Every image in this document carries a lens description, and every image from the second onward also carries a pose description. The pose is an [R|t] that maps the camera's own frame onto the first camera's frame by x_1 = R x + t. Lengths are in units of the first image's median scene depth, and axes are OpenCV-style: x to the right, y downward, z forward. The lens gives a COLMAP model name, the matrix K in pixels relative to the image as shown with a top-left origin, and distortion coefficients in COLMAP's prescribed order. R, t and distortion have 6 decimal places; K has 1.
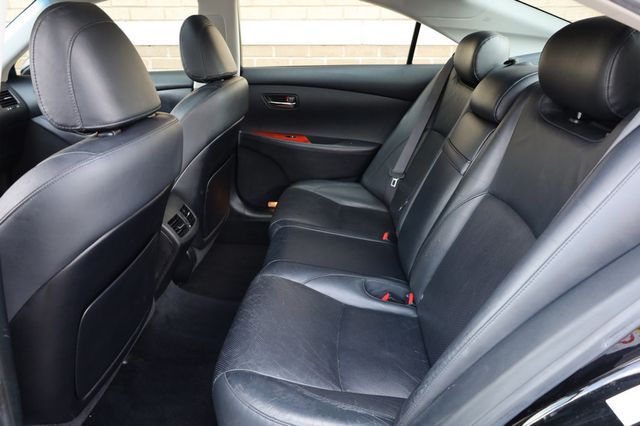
lens RADIAL K [[442.9, 0, 320.0], [0, 442.9, 213.0], [0, 0, 1]] dist [-0.006229, -0.003511]
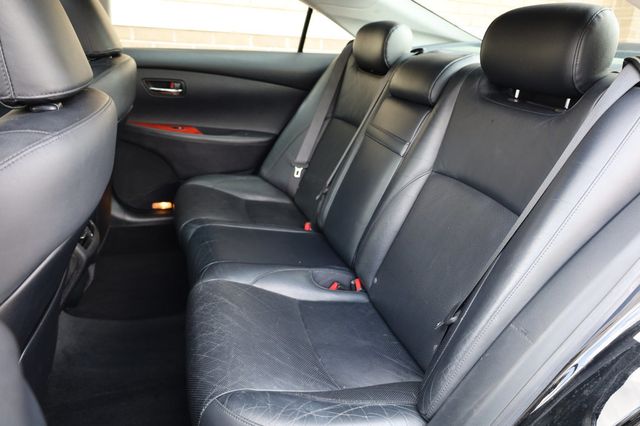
lens RADIAL K [[442.9, 0, 320.0], [0, 442.9, 213.0], [0, 0, 1]] dist [-0.006229, -0.003511]
pose [[0.929516, -0.081574, 0.359647, -0.168115], [0.080801, 0.996582, 0.017209, 0.008173], [-0.359821, 0.013064, 0.932930, 0.082207]]
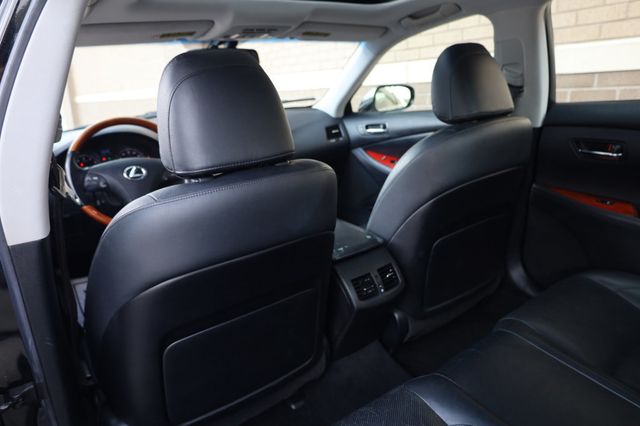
lens RADIAL K [[461.3, 0, 320.0], [0, 461.3, 213.0], [0, 0, 1]] dist [-0.007552, -0.000519]
pose [[0.636220, 0.165943, -0.753450, 0.234084], [-0.221631, 0.974742, 0.027534, -0.097837], [0.738988, 0.149470, 0.656929, 0.271519]]
